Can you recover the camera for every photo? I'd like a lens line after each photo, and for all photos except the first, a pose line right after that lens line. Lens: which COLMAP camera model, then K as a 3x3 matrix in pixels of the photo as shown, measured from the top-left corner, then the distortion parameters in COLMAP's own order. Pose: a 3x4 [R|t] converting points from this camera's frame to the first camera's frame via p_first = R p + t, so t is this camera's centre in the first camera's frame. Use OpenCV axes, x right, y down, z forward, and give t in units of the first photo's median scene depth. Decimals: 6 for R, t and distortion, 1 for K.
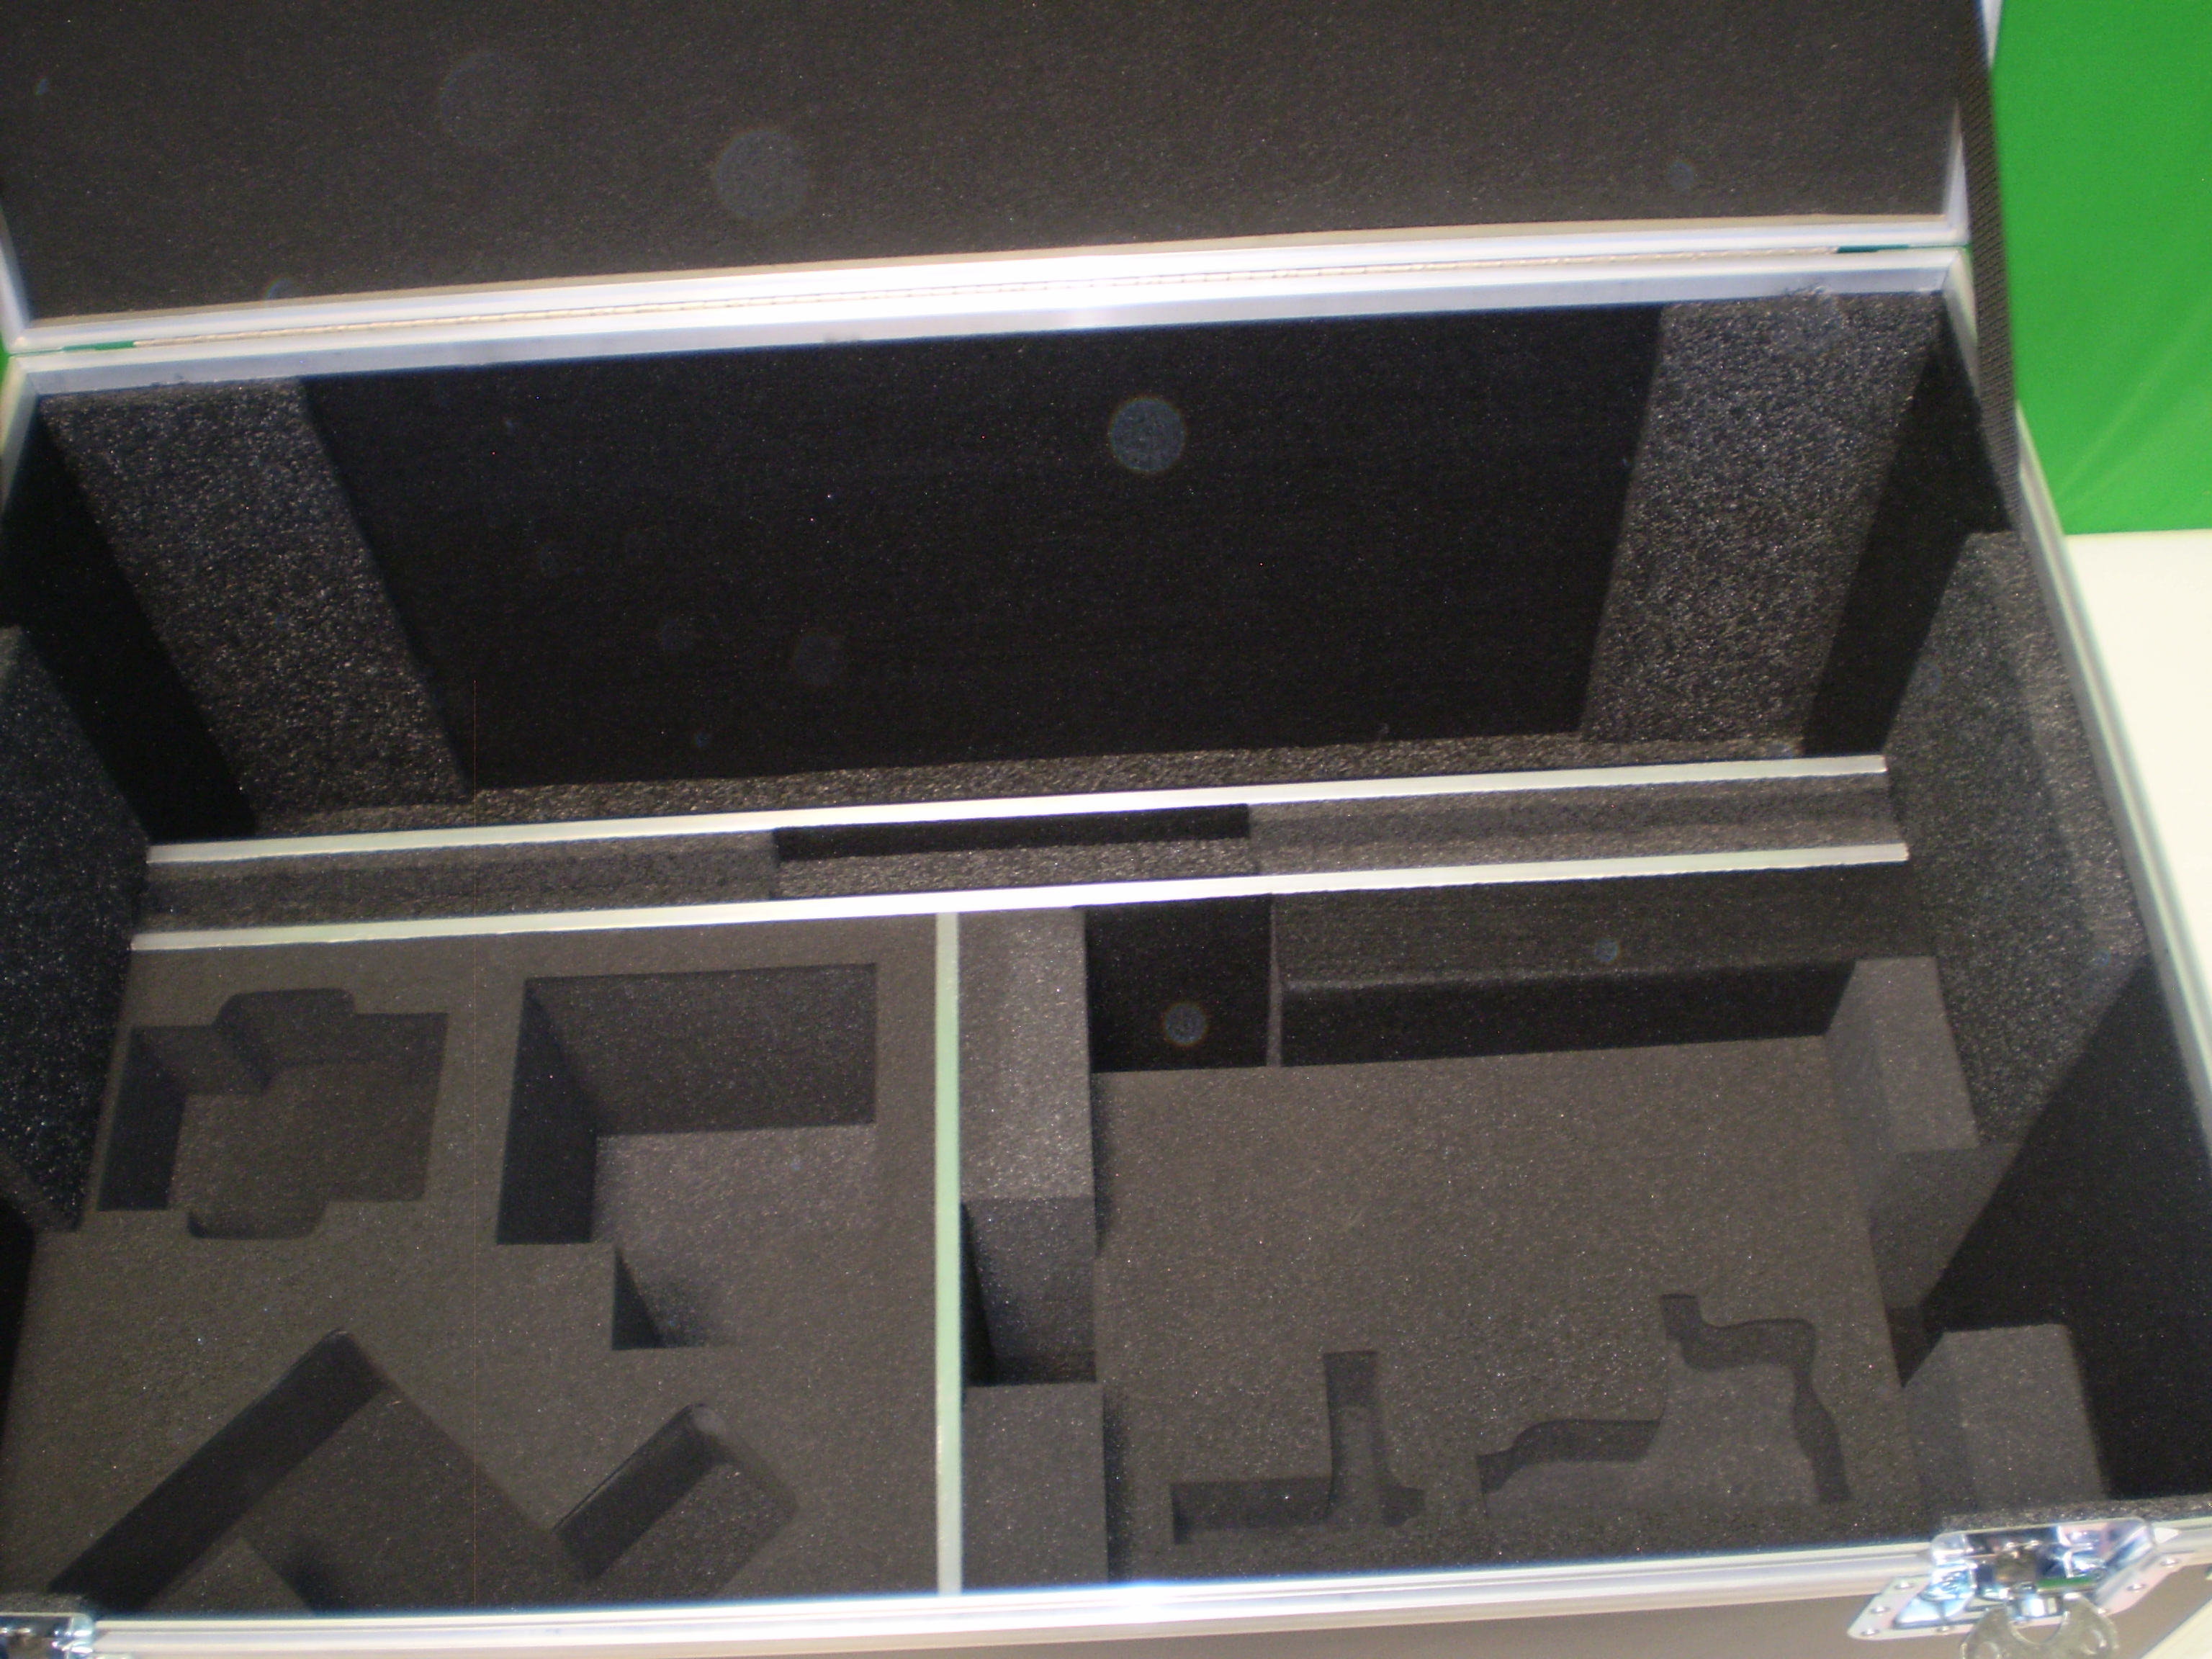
lens RADIAL K [[2486.8, 0, 1106.0], [0, 2486.8, 829.5], [0, 0, 1]] dist [-0.079818, -0.191947]
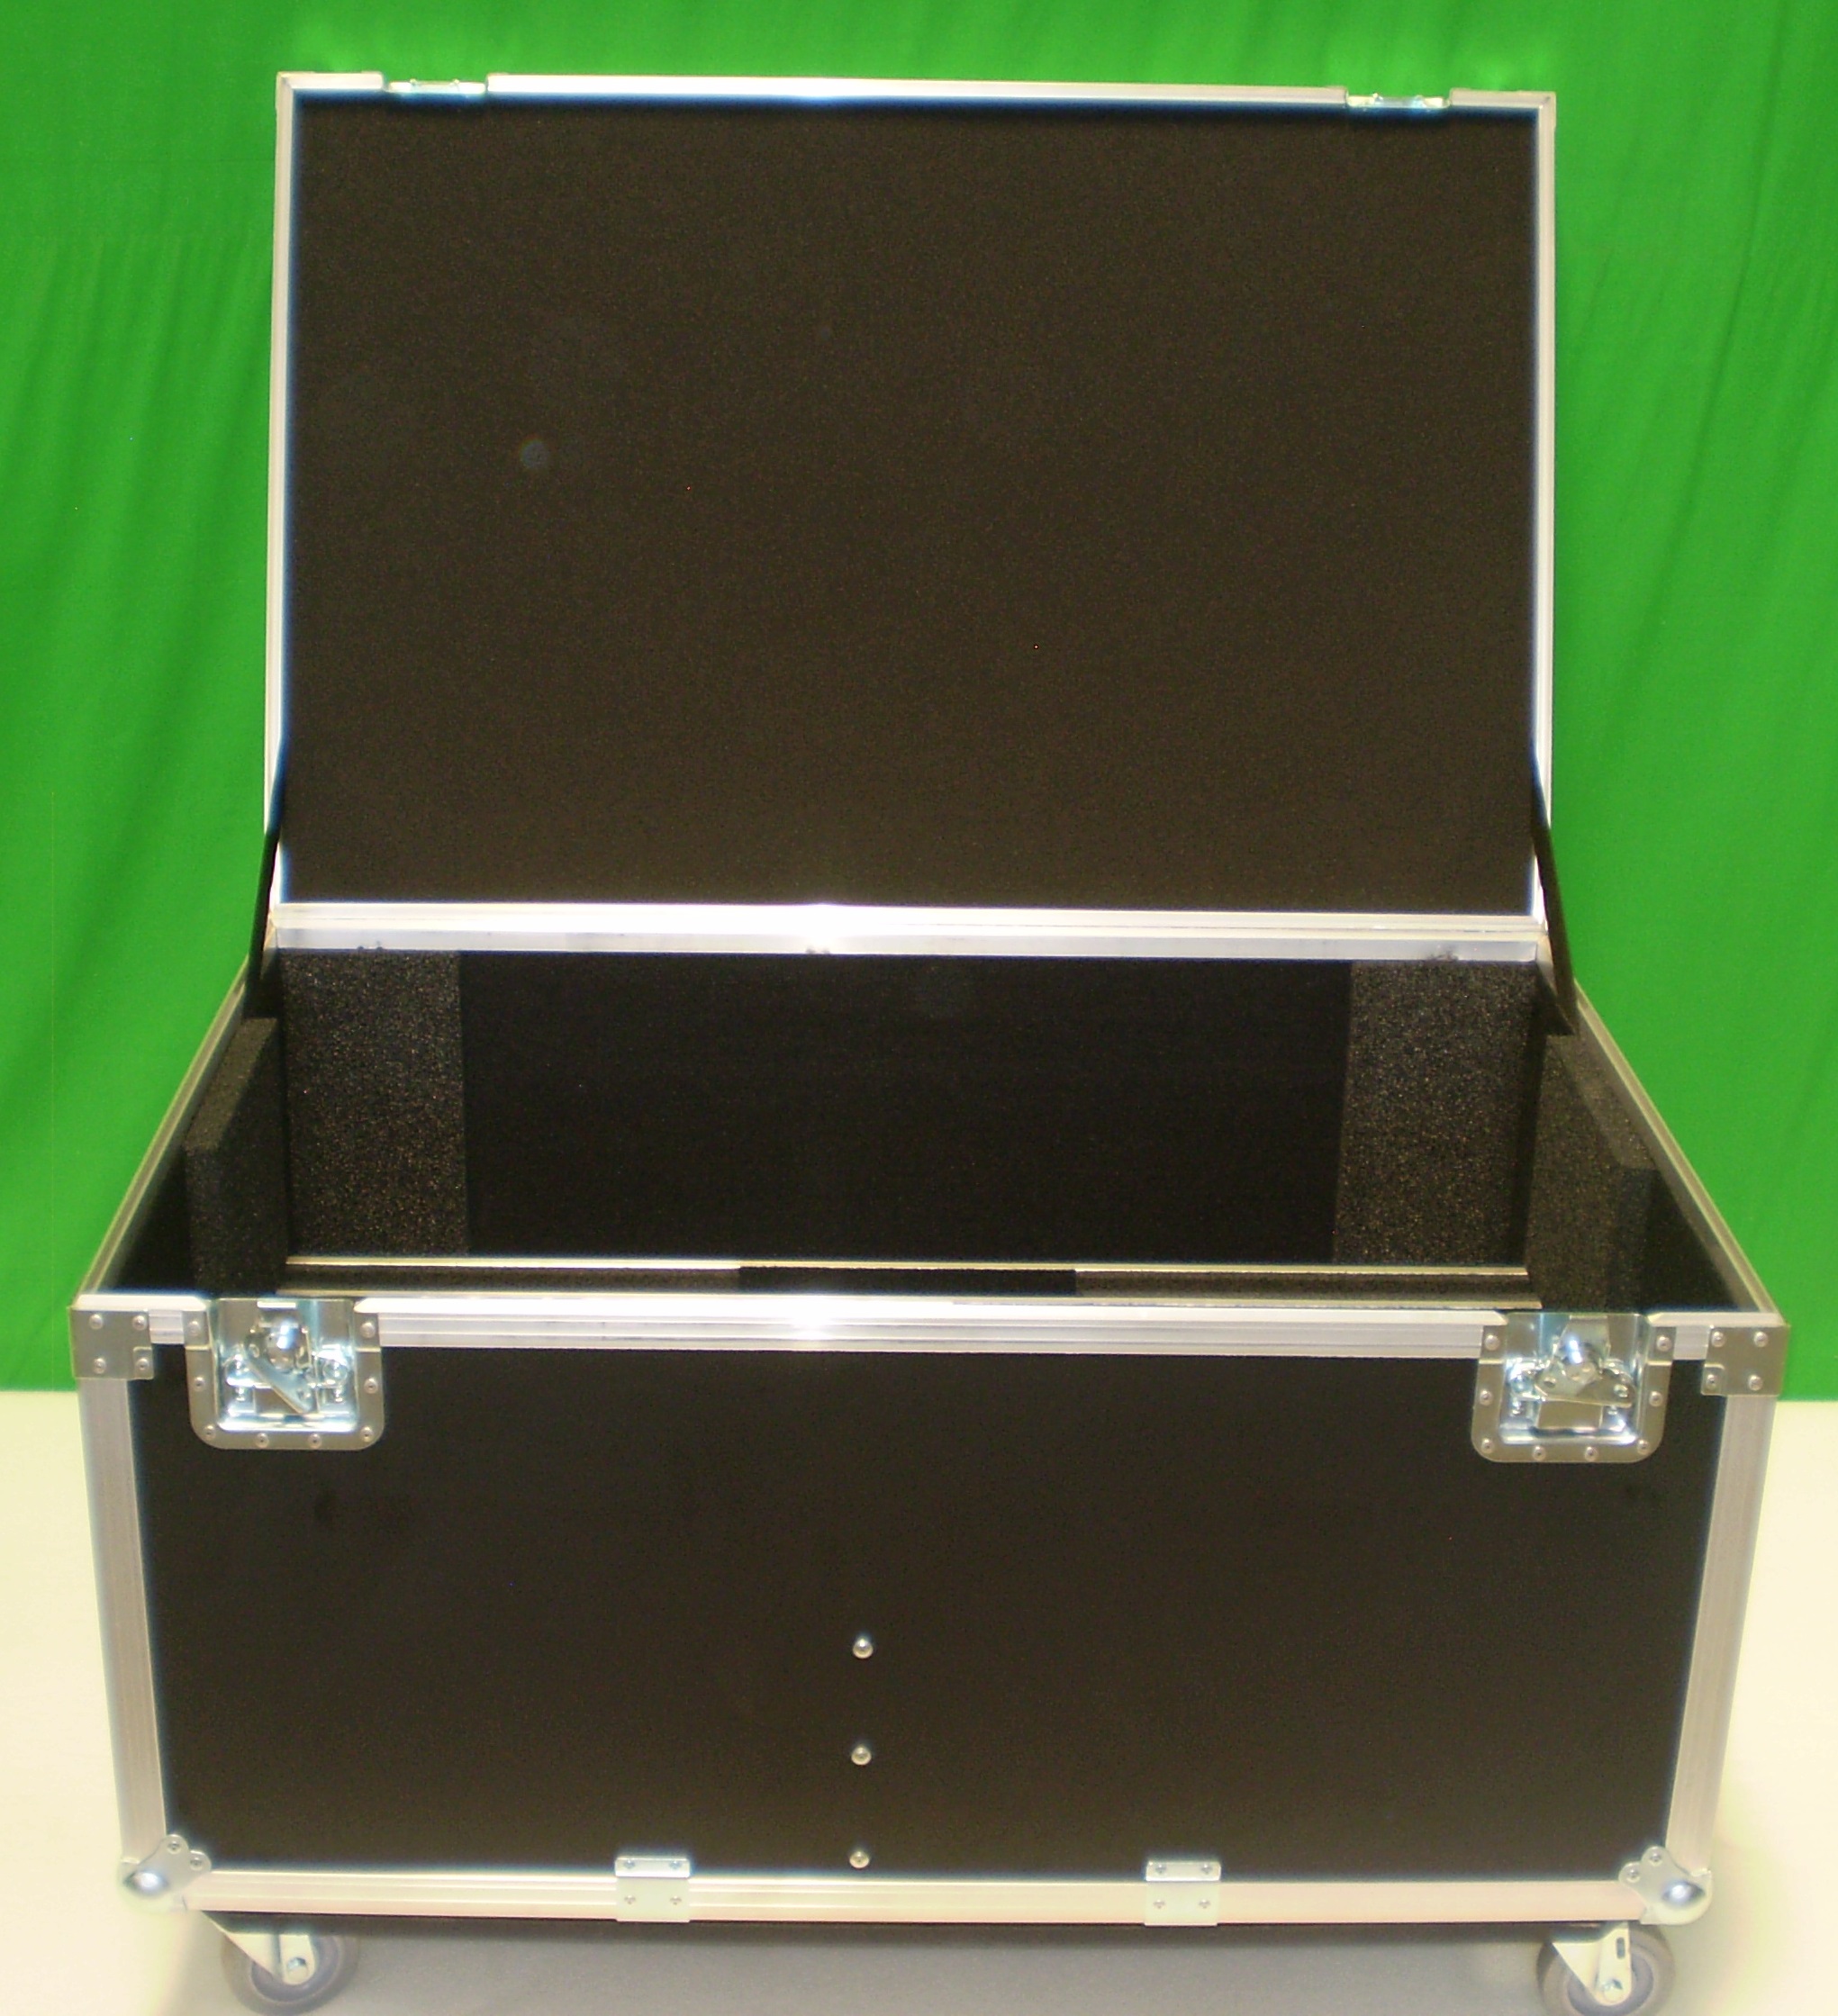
lens RADIAL K [[3129.9, 0, 881.8], [0, 3129.9, 1009.8], [0, 0, 1]] dist [-0.110914, -0.044417]
pose [[0.998455, 0.054922, -0.008440, -0.047721], [-0.049655, 0.813697, -0.579164, 0.926978], [-0.024941, 0.578688, 0.815167, -0.548251]]
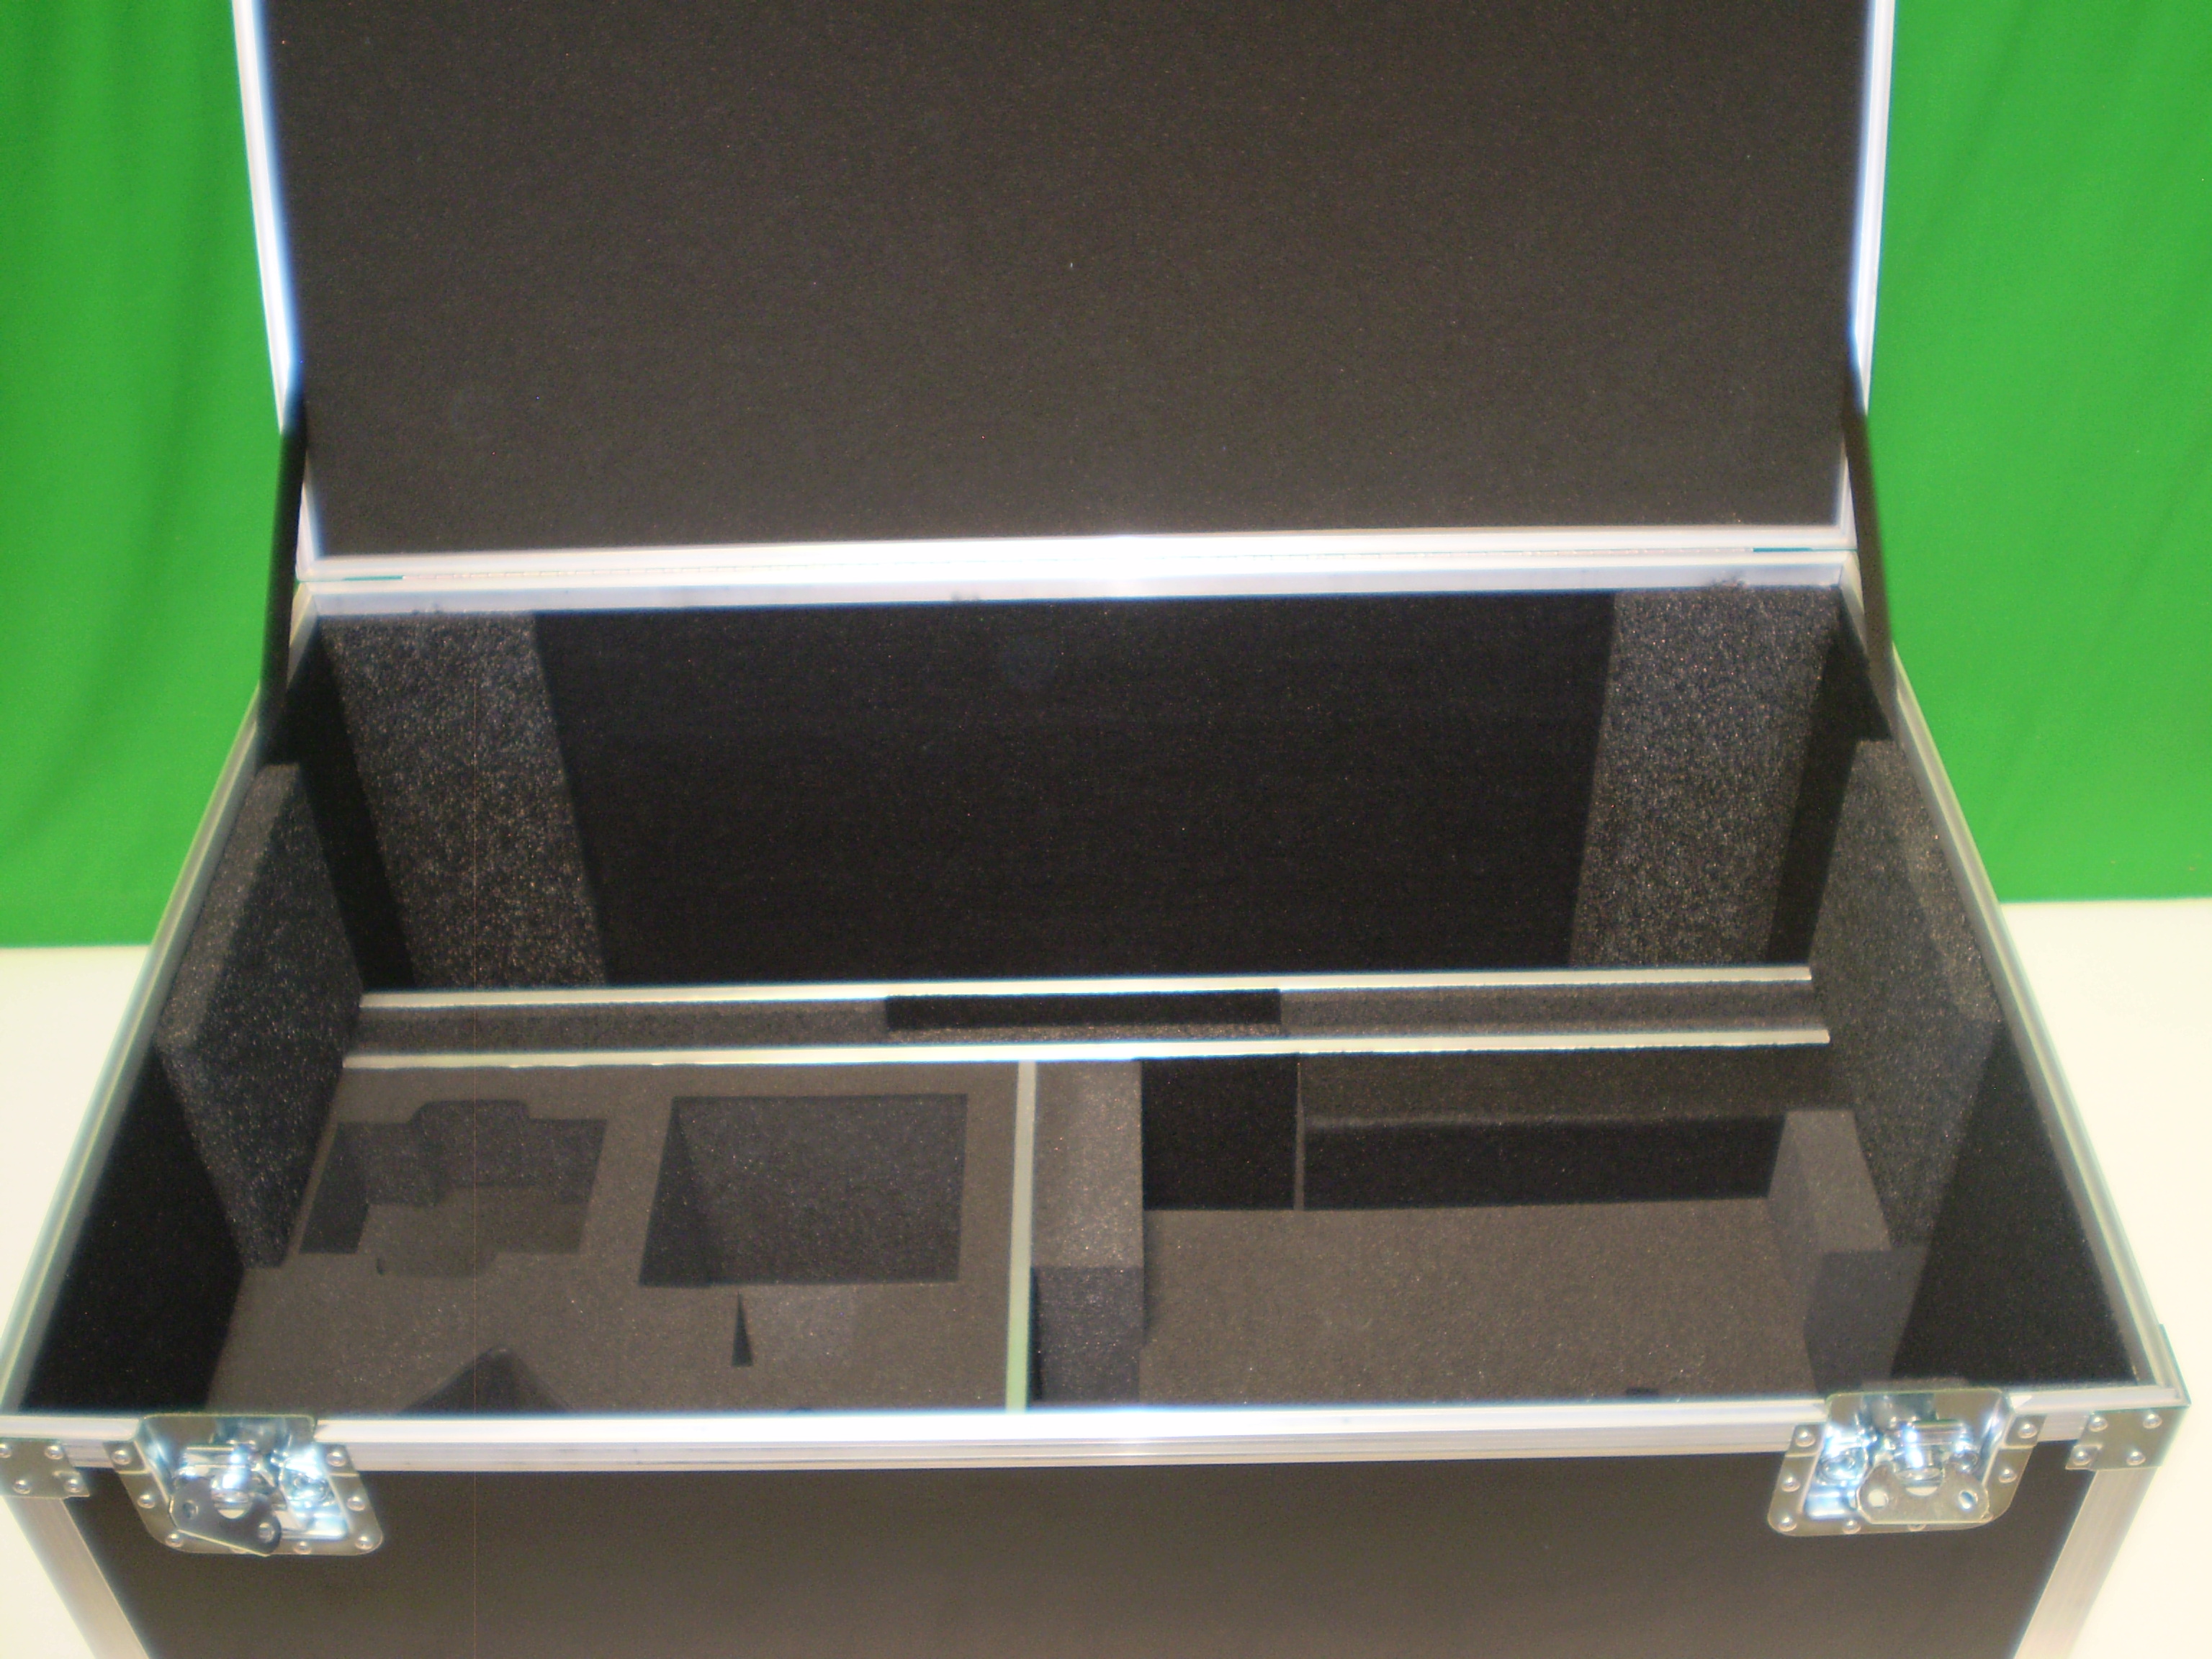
lens RADIAL K [[2486.8, 0, 1106.0], [0, 2486.8, 829.5], [0, 0, 1]] dist [-0.079818, -0.191947]
pose [[0.999279, 0.032103, -0.020257, -0.005179], [-0.036382, 0.962244, -0.269745, 0.248579], [0.010833, 0.270287, 0.962719, -0.185872]]
